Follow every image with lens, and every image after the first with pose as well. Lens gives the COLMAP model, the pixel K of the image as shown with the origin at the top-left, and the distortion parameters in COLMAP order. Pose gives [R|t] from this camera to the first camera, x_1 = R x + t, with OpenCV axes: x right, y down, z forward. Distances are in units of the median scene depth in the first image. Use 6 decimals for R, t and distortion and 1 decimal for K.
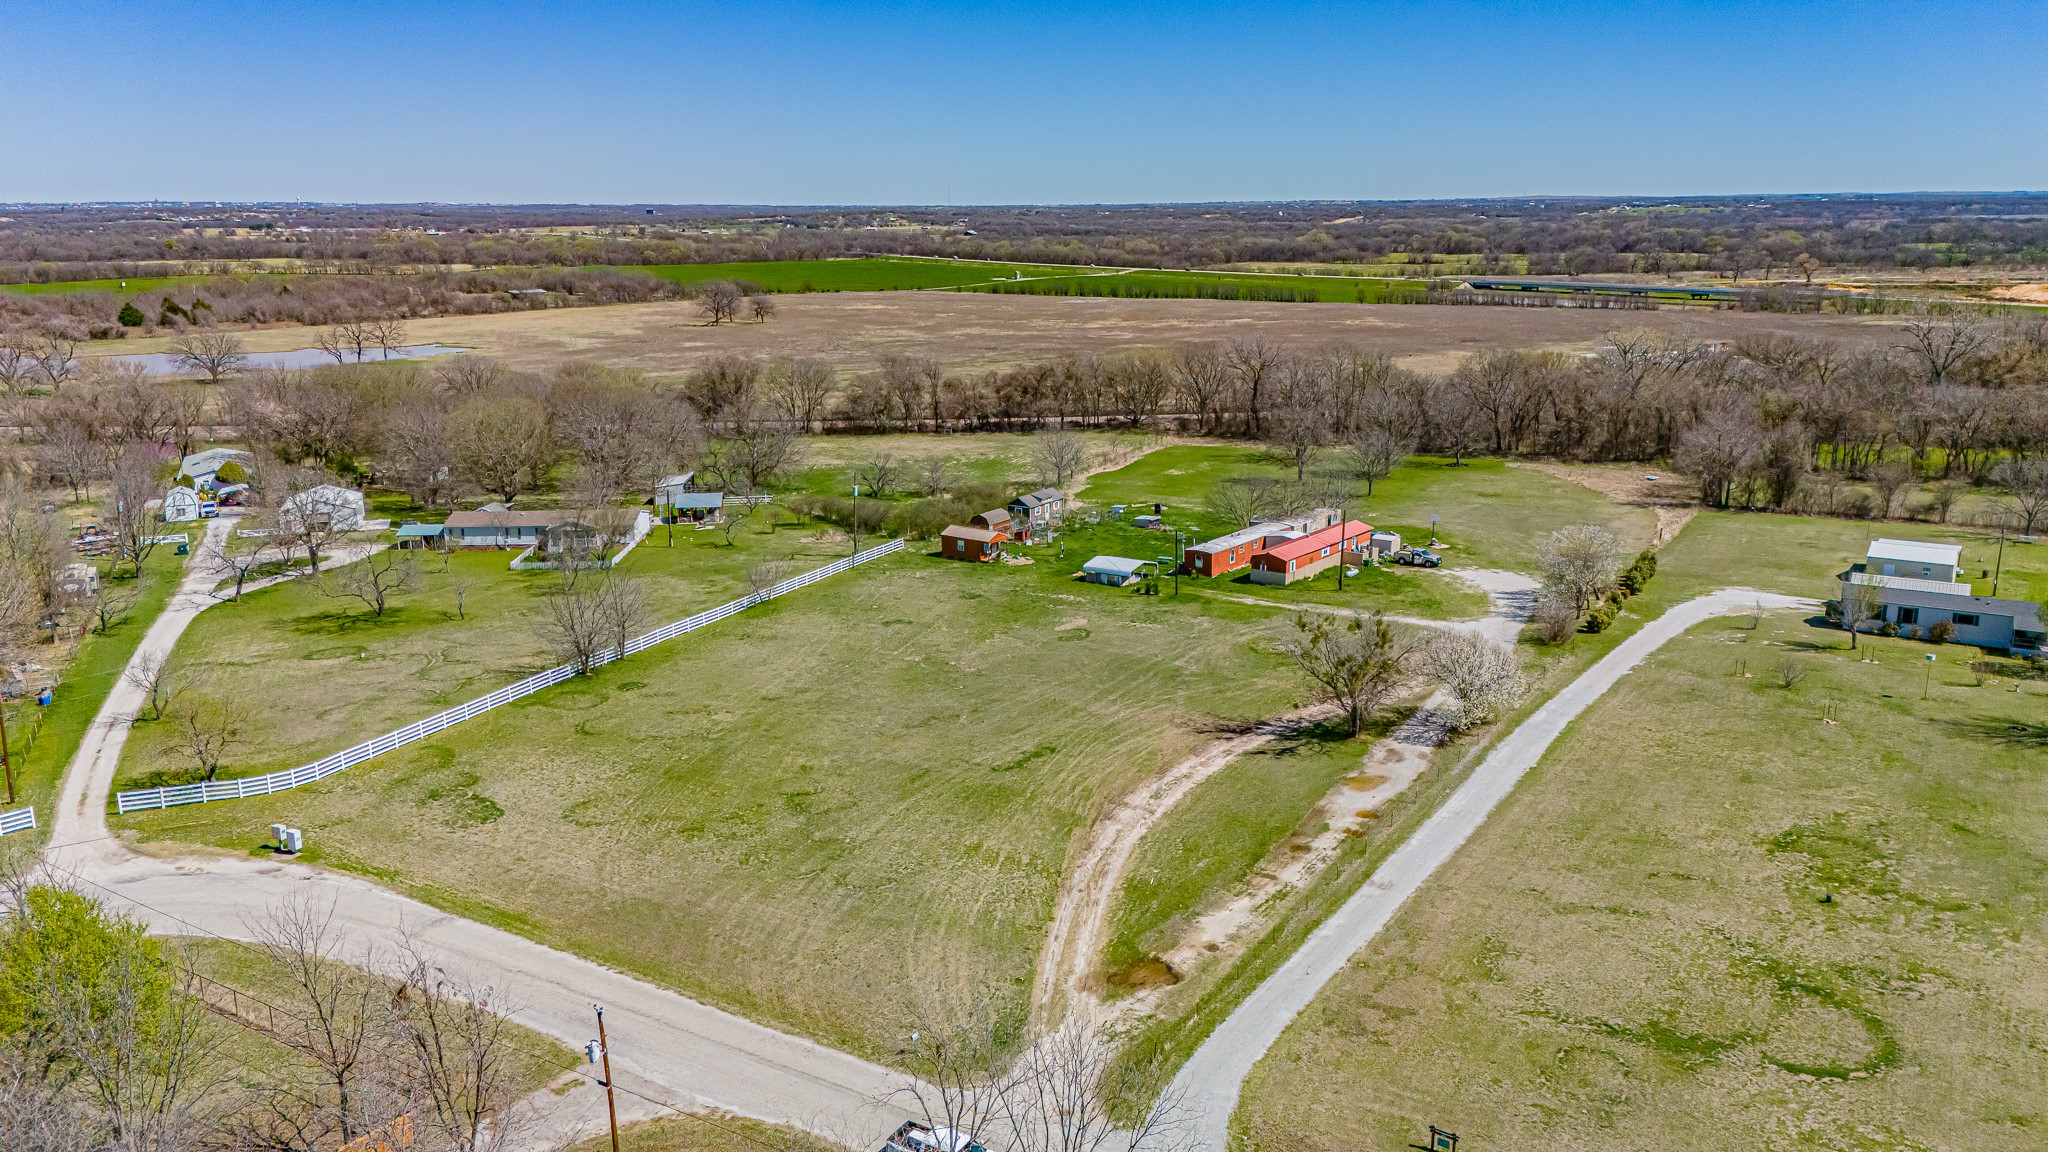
lens RADIAL K [[1496.6, 0, 1029.2], [0, 1496.6, 578.0], [0, 0, 1]] dist [0.090535, -0.091002]
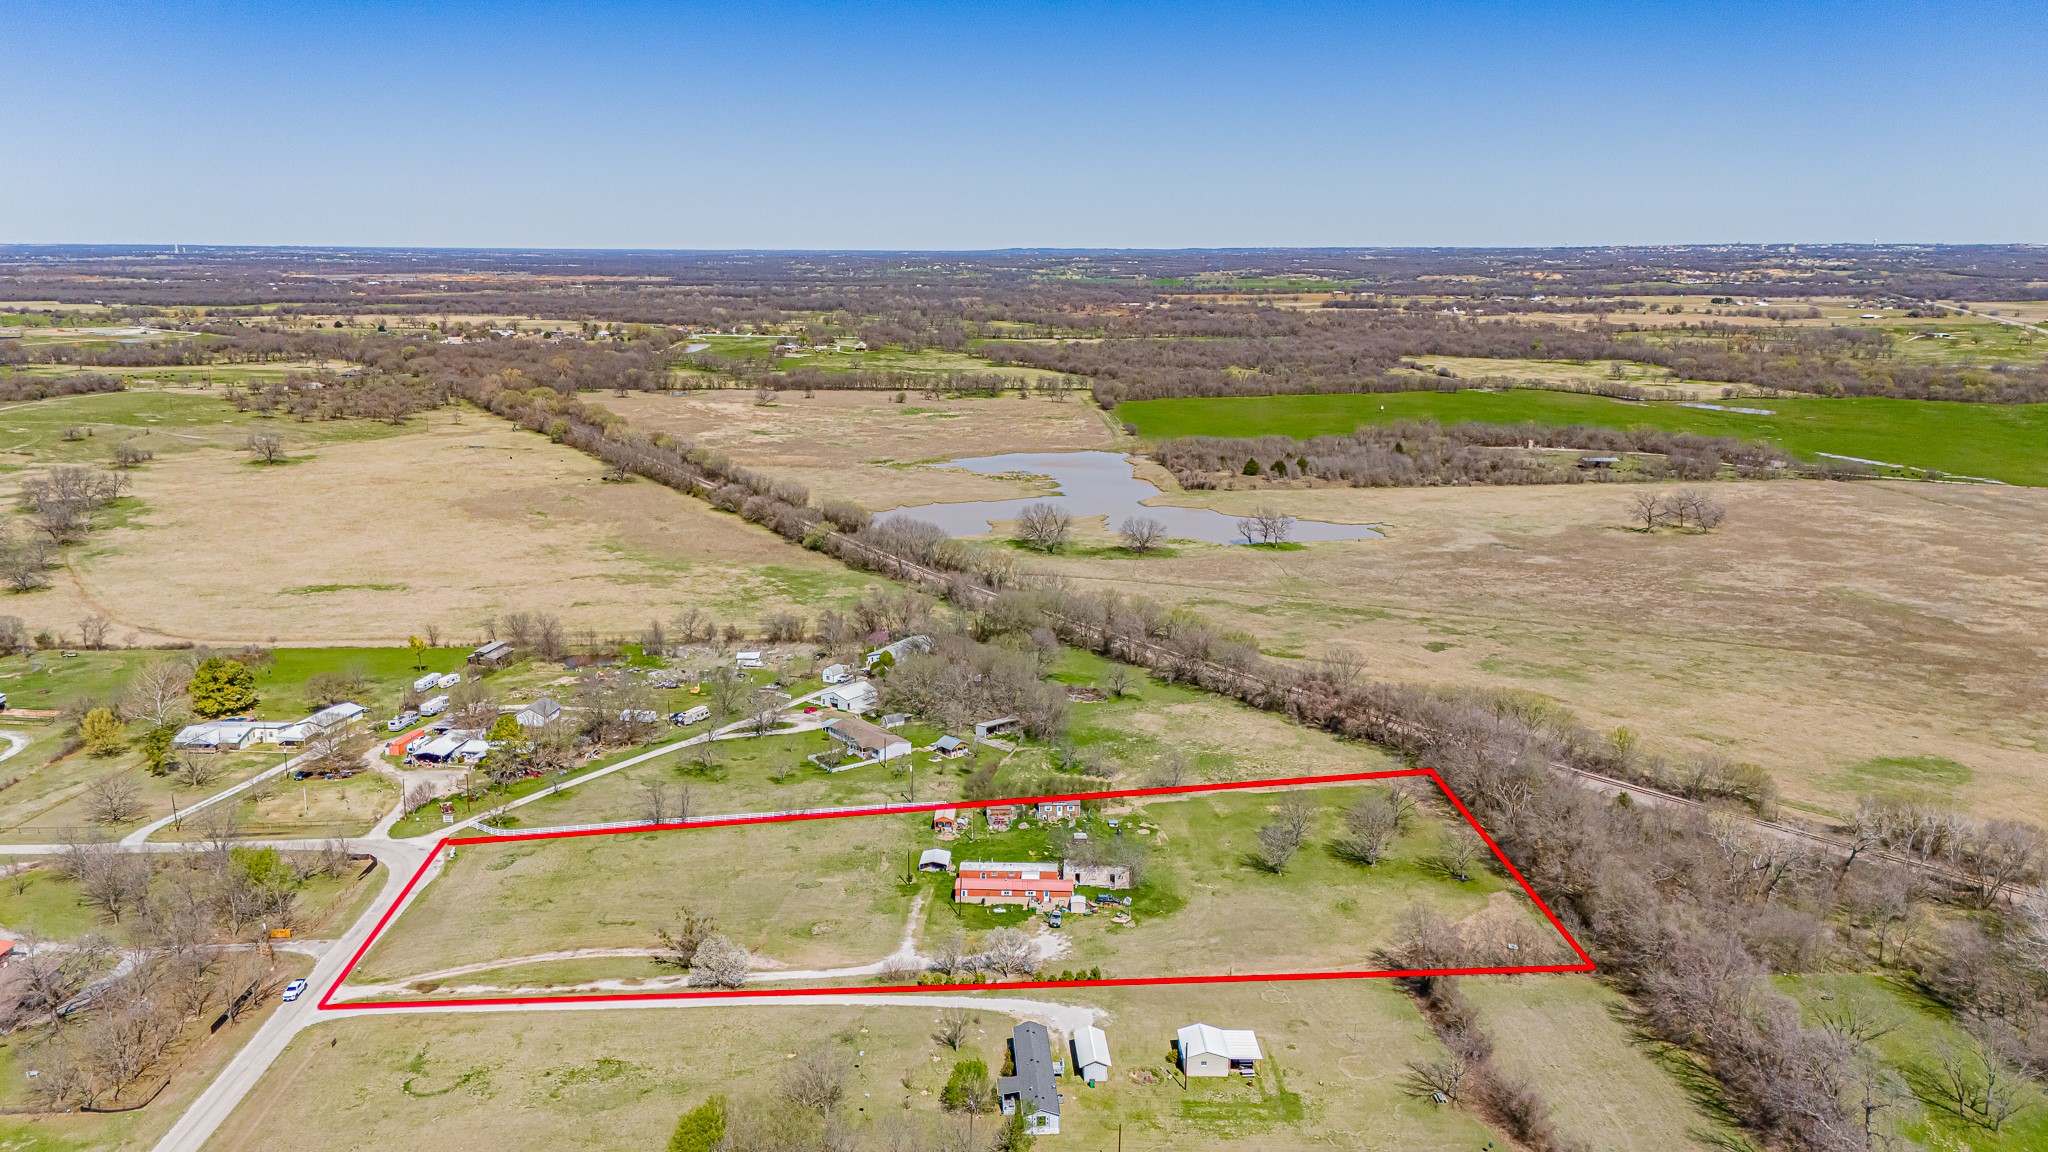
lens RADIAL K [[1496.6, 0, 1025.1], [0, 1496.6, 578.3], [0, 0, 1]] dist [0.090535, -0.091002]
pose [[0.579447, 0.184464, -0.793861, 1.337173], [-0.199339, 0.976543, 0.081413, -0.452375], [0.790257, 0.111073, 0.602625, 0.004923]]
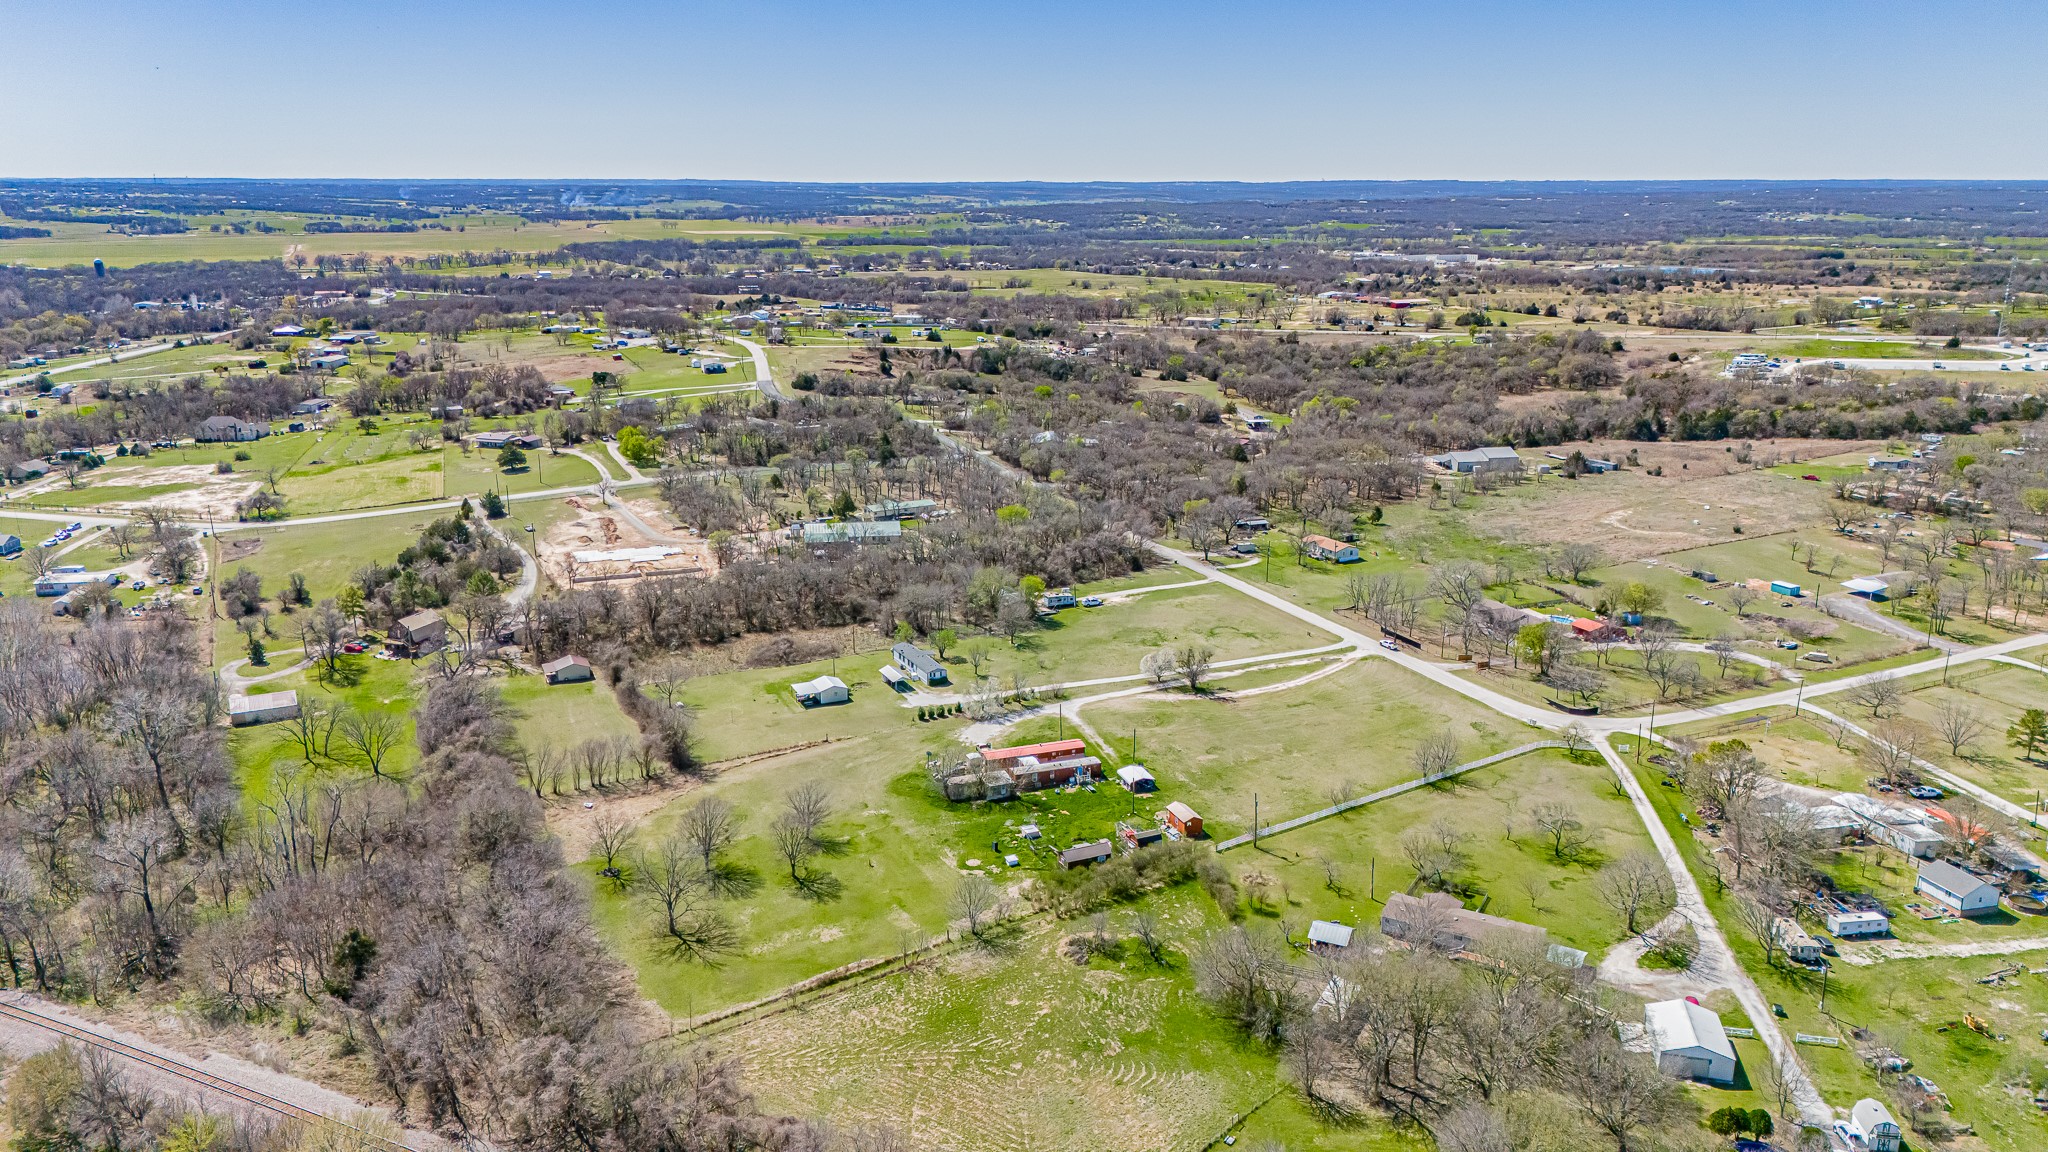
lens RADIAL K [[1496.6, 0, 1021.3], [0, 1496.6, 576.9], [0, 0, 1]] dist [0.090535, -0.091002]
pose [[-0.845392, -0.130699, 0.517910, -0.660971], [0.131107, 0.889168, 0.438397, -0.941816], [-0.517807, 0.438519, -0.734559, 2.113087]]
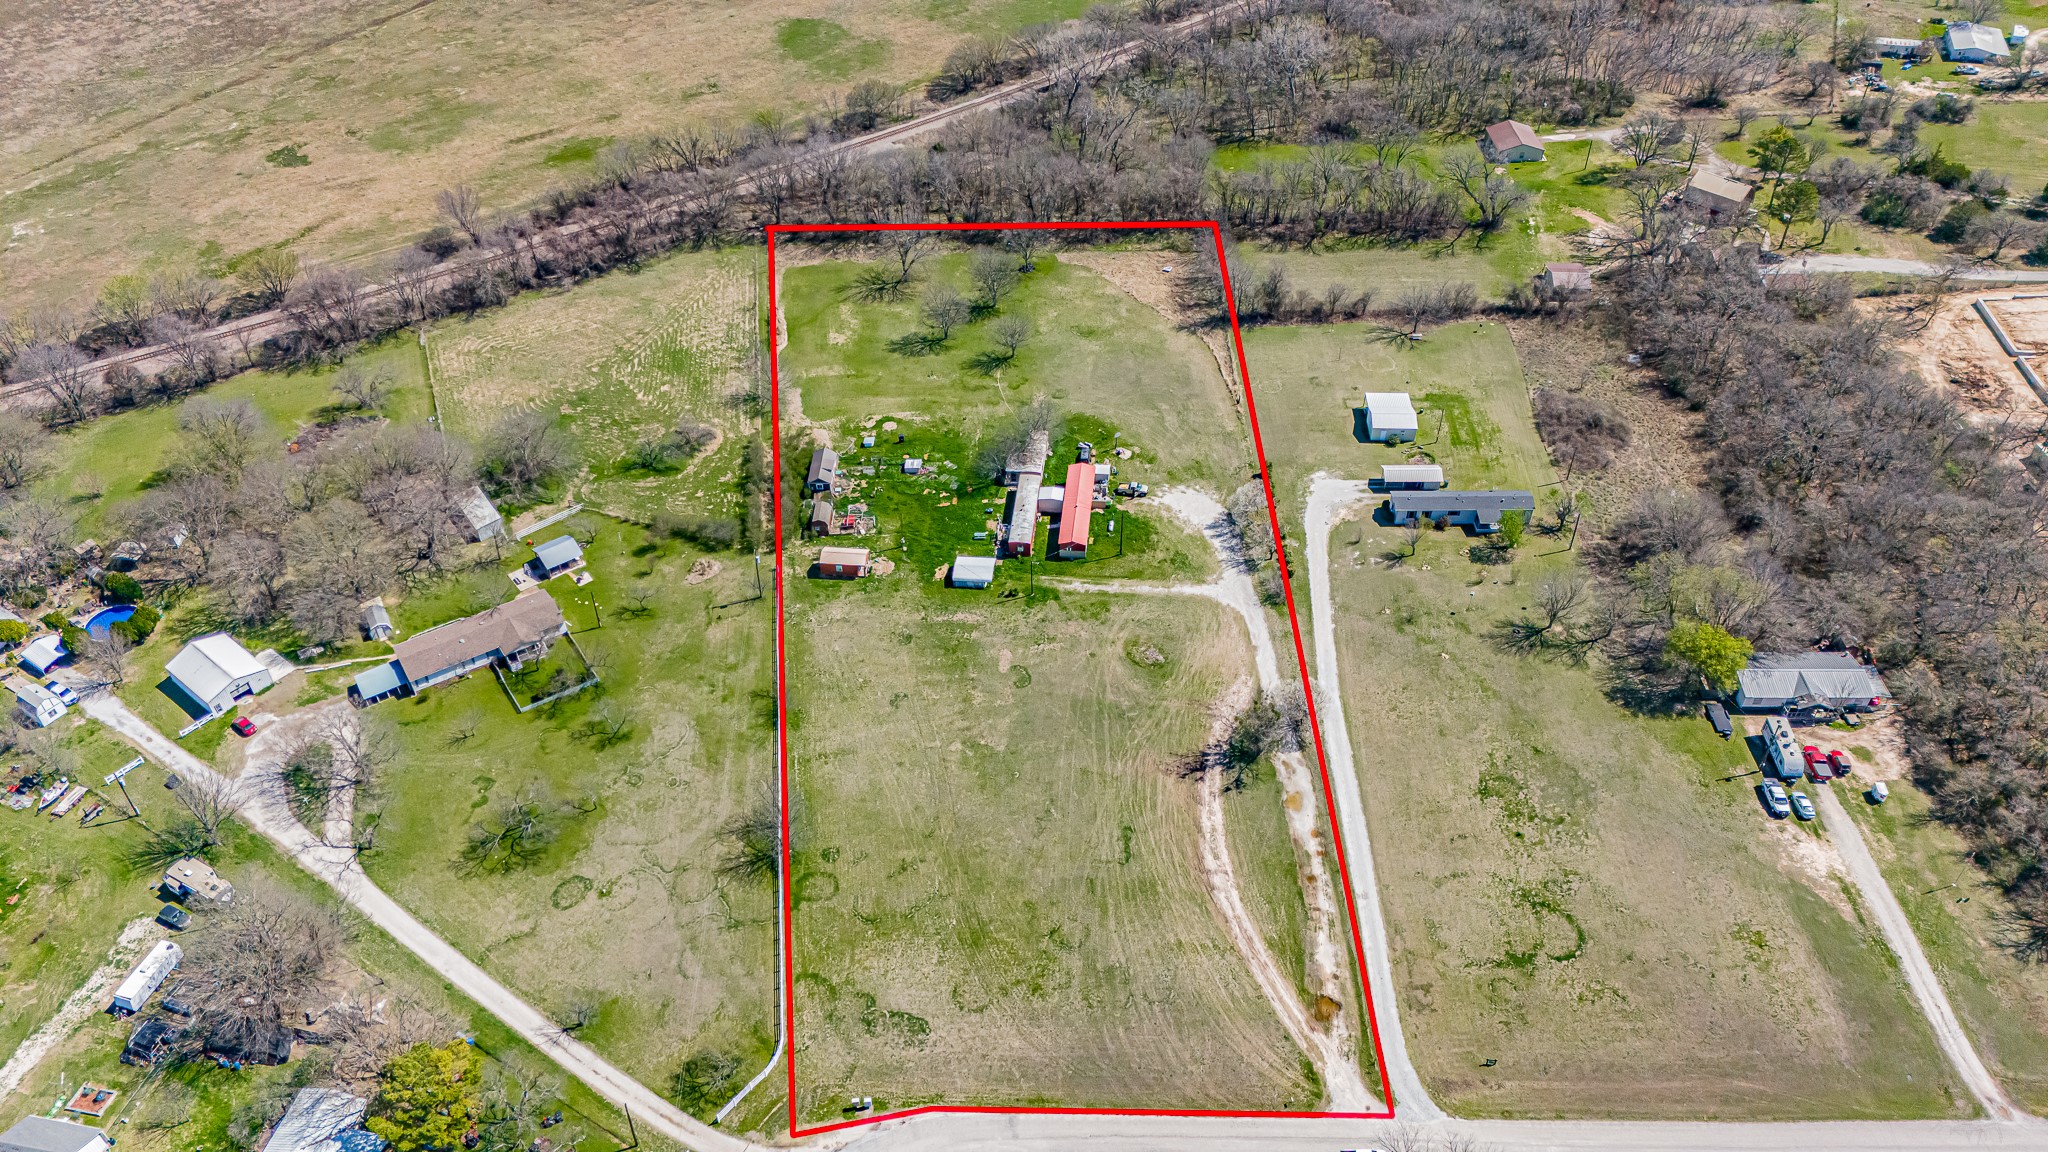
lens RADIAL K [[1496.6, 0, 1029.2], [0, 1496.6, 569.3], [0, 0, 1]] dist [0.090535, -0.091002]
pose [[0.851531, -0.341894, 0.397497, -0.435876], [0.123626, 0.867694, 0.481481, -0.649293], [-0.509521, -0.360855, 0.781135, -0.144580]]
